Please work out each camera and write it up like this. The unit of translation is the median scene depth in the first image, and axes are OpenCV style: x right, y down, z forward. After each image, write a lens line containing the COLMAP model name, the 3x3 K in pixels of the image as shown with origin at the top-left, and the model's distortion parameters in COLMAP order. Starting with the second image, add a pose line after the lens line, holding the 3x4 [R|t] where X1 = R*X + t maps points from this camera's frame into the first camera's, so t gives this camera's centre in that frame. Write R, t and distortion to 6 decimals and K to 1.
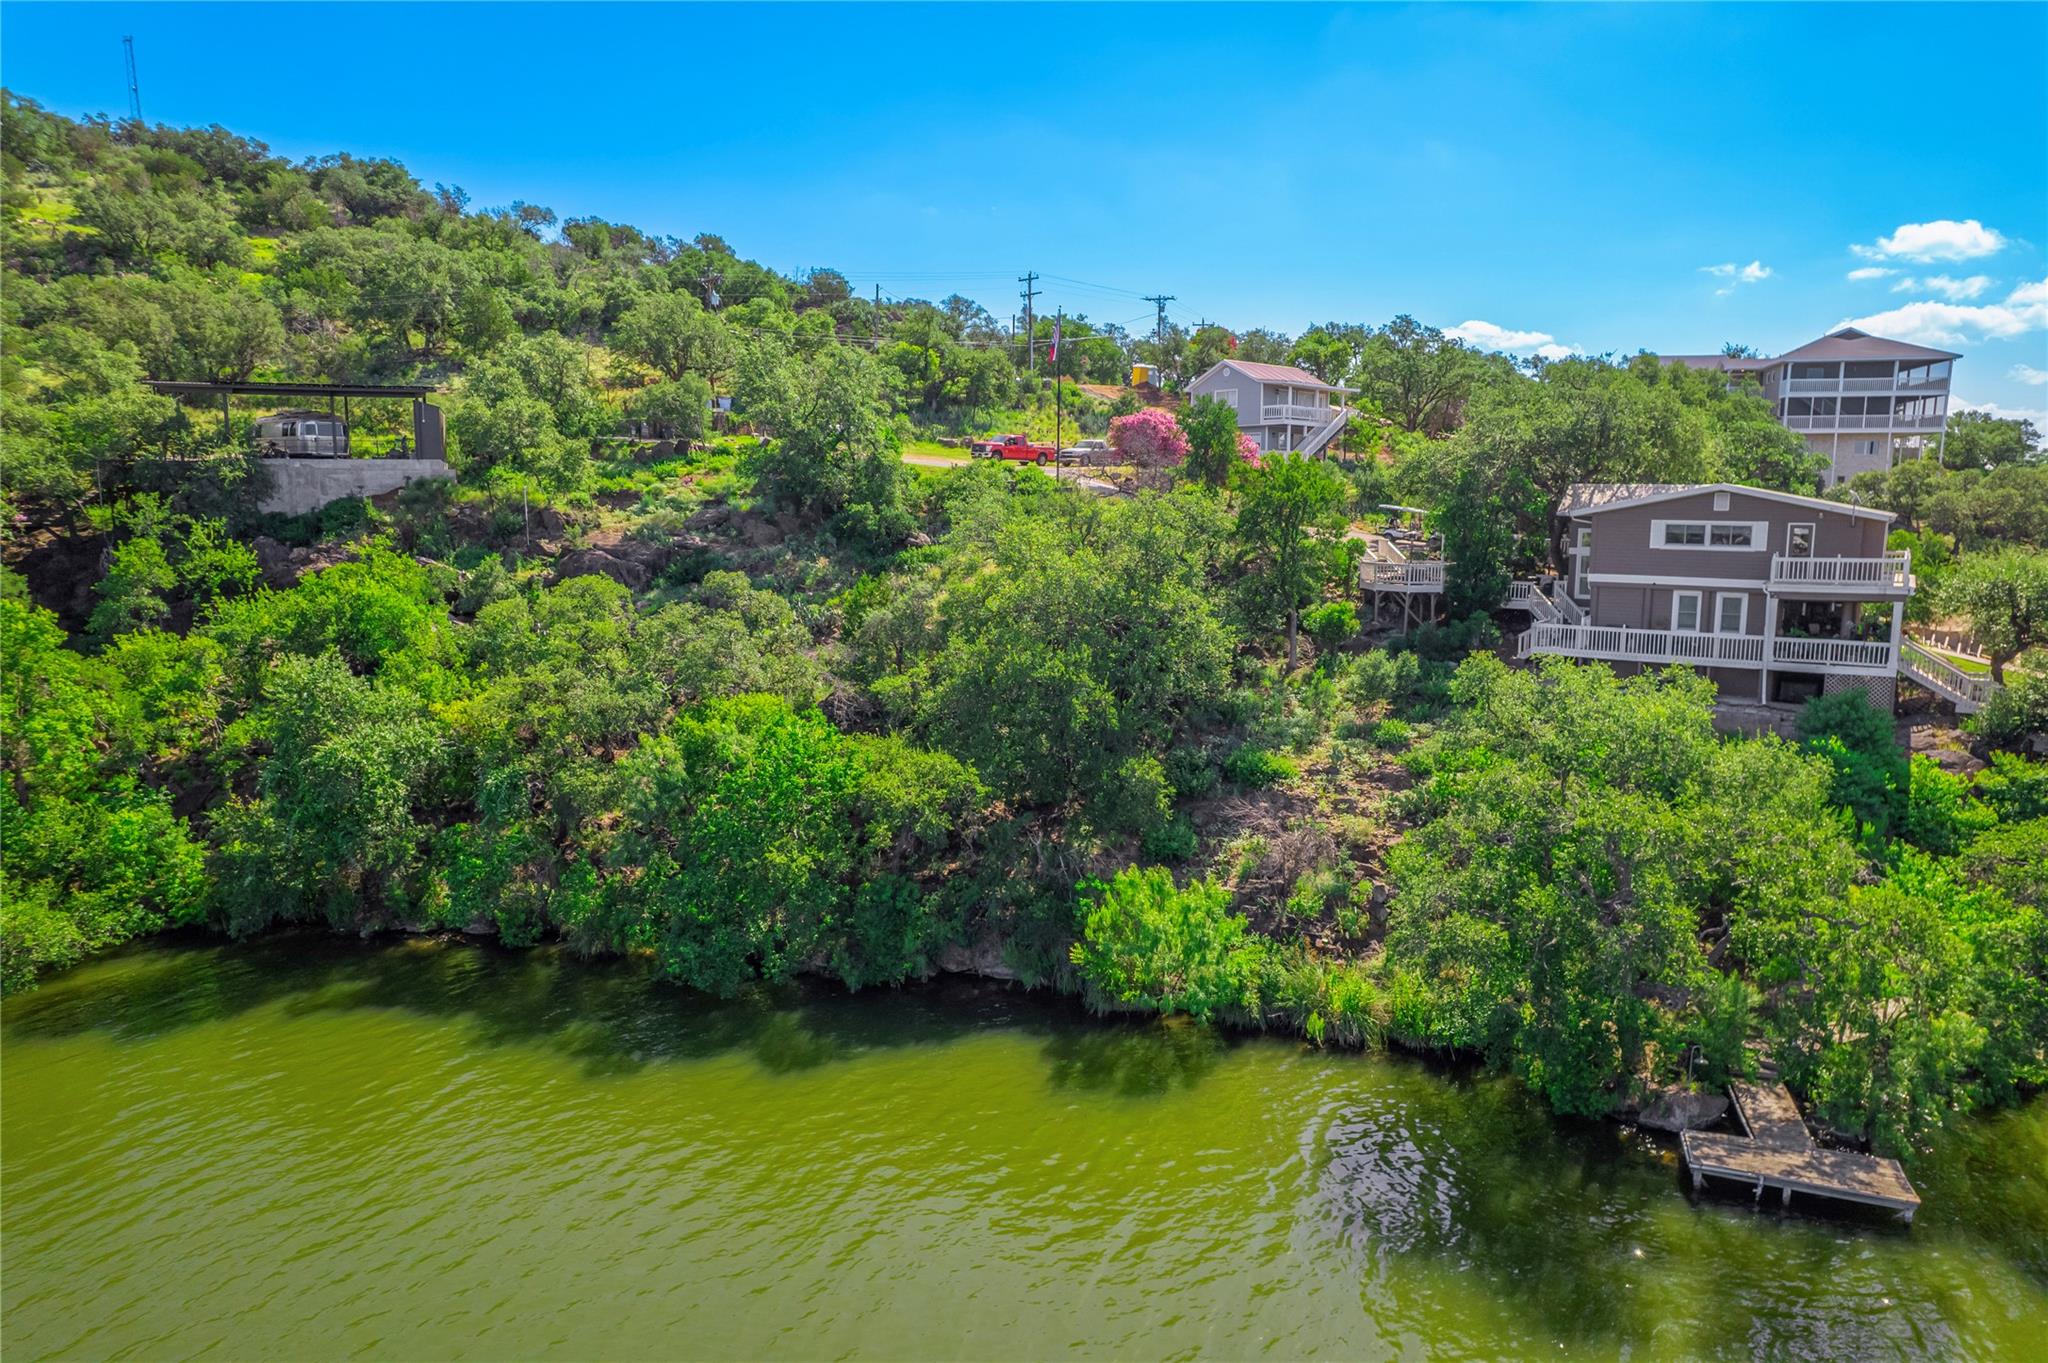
lens RADIAL K [[1311.8, 0, 1025.4], [0, 1311.8, 693.1], [0, 0, 1]] dist [-0.080042, 0.076661]
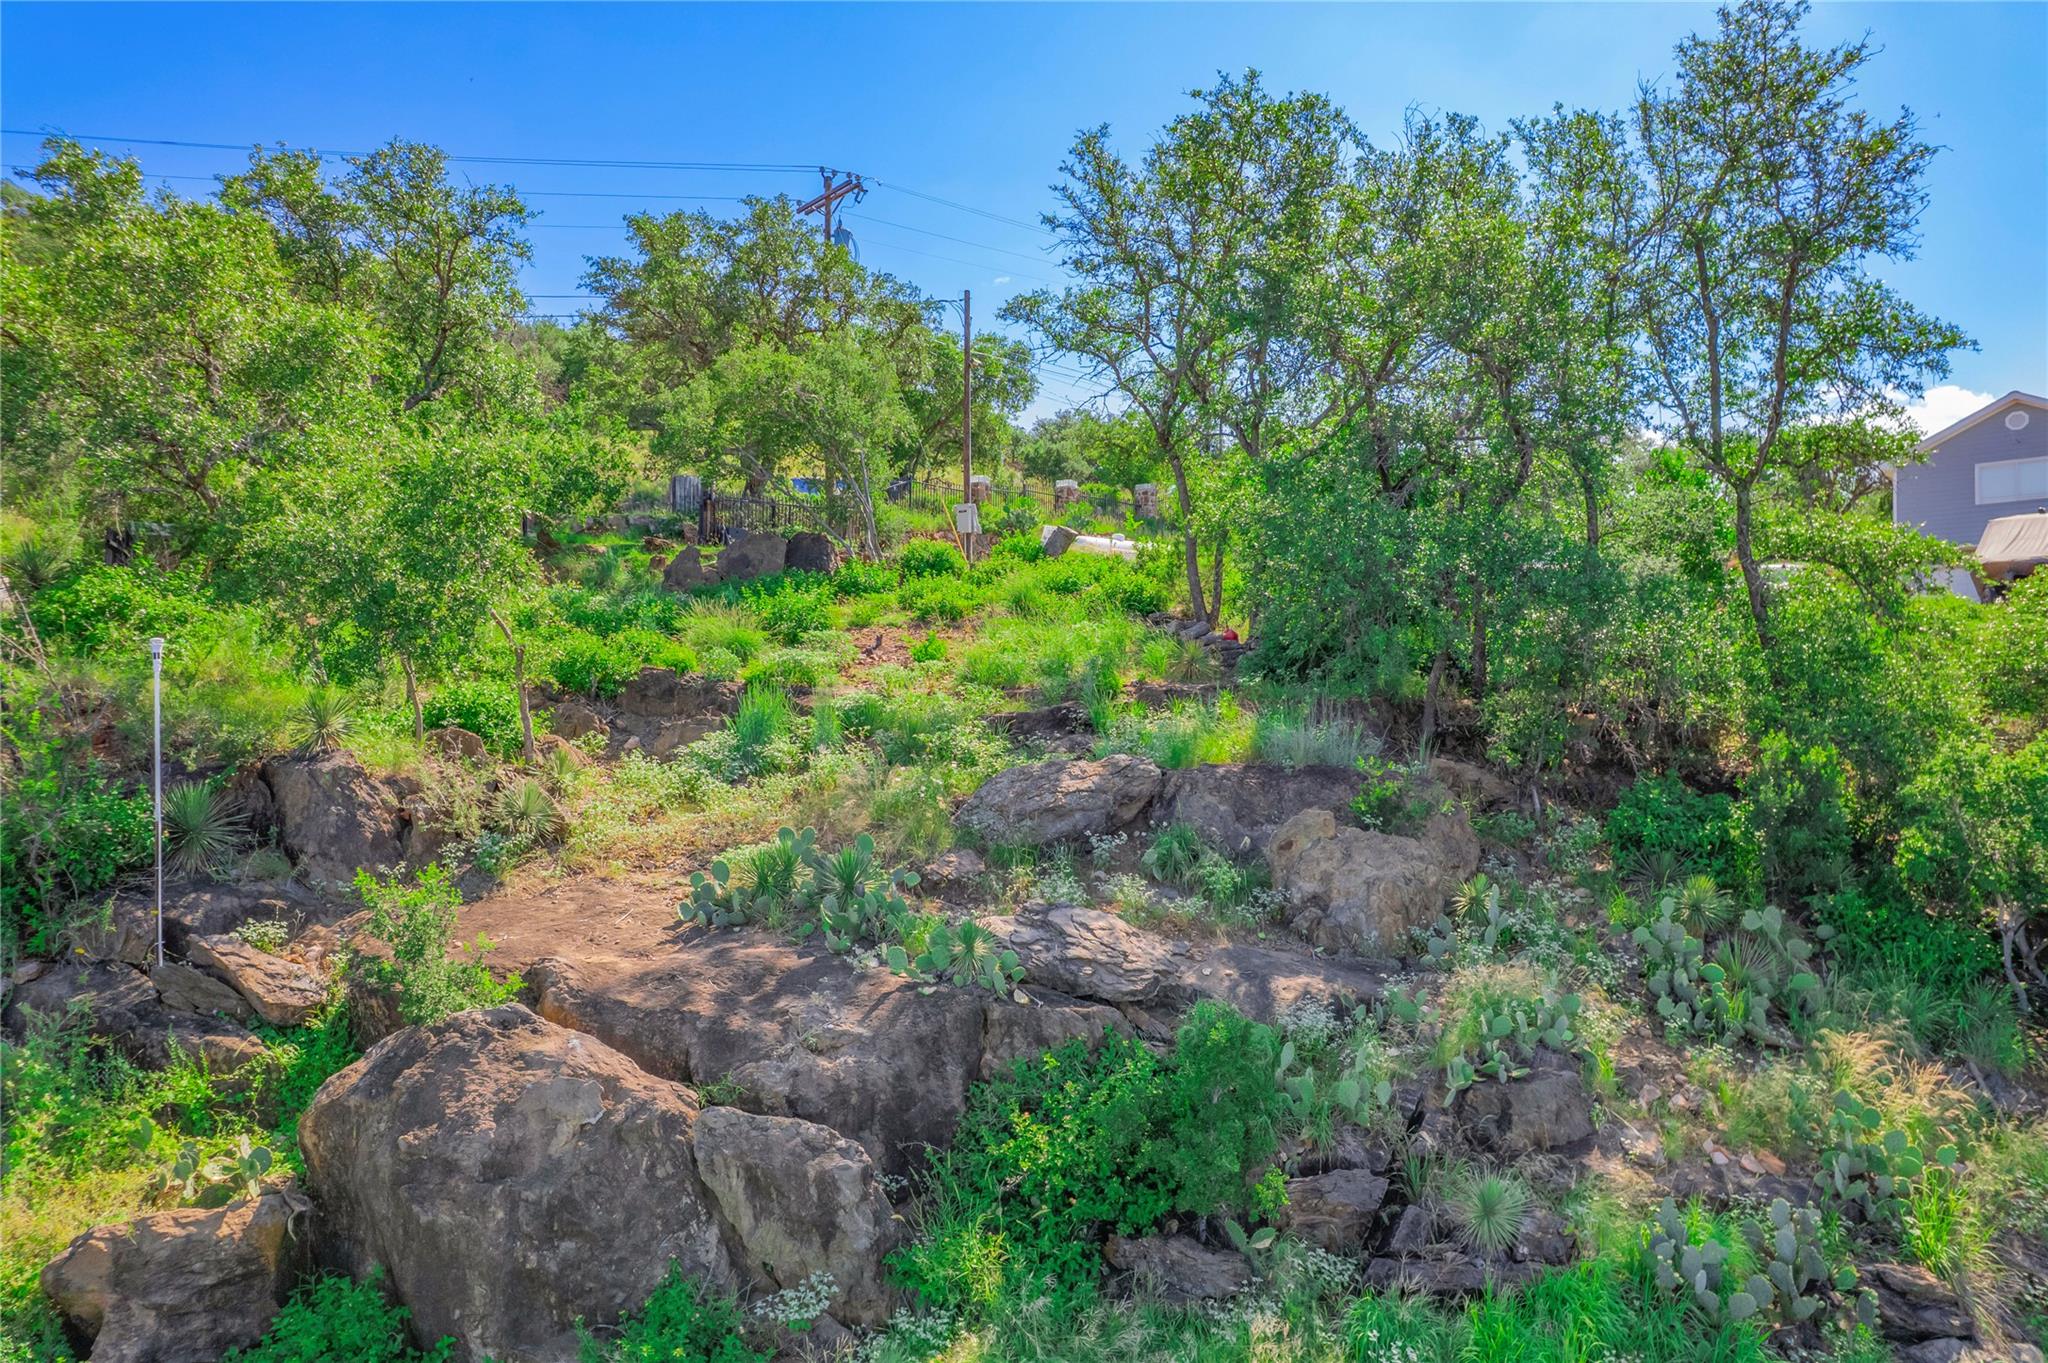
lens RADIAL K [[1311.8, 0, 1025.4], [0, 1311.8, 693.1], [0, 0, 1]] dist [-0.080042, 0.076661]
pose [[0.998671, -0.000302, 0.051533, -0.280591], [0.008286, 0.987914, -0.154778, -0.125994], [-0.050864, 0.155000, 0.986604, 0.836939]]
